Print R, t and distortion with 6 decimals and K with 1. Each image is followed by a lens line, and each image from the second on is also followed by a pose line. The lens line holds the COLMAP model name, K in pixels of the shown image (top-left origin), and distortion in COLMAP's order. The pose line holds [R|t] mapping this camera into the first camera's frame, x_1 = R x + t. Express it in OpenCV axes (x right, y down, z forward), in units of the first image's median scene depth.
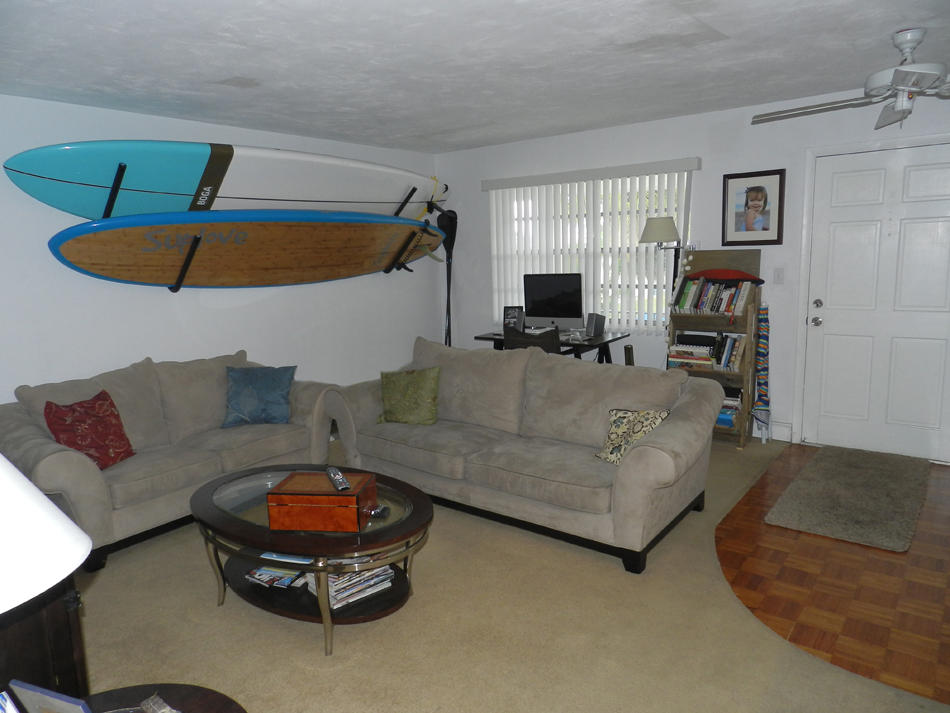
lens RADIAL K [[647.2, 0, 475.0], [0, 647.2, 356.5], [0, 0, 1]] dist [0.001413, 0.000614]
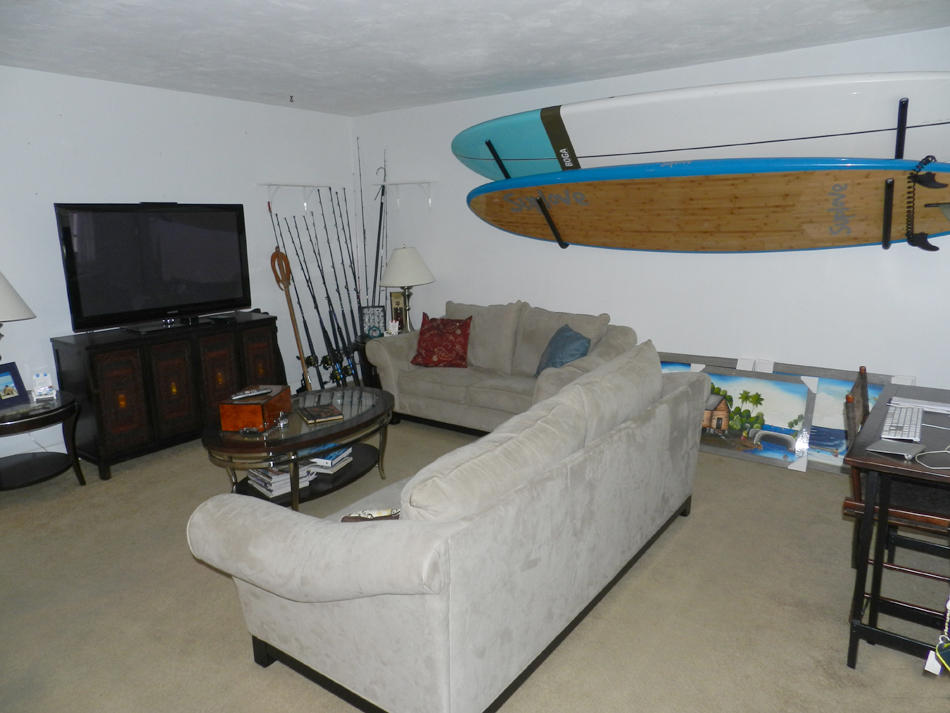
lens RADIAL K [[649.0, 0, 475.0], [0, 649.0, 356.5], [0, 0, 1]] dist [-0.007509, -0.002730]
pose [[0.036146, 0.243108, -0.969325, 0.655304], [-0.150695, 0.960194, 0.235199, -0.161860], [0.987919, 0.137571, 0.071342, 0.812301]]
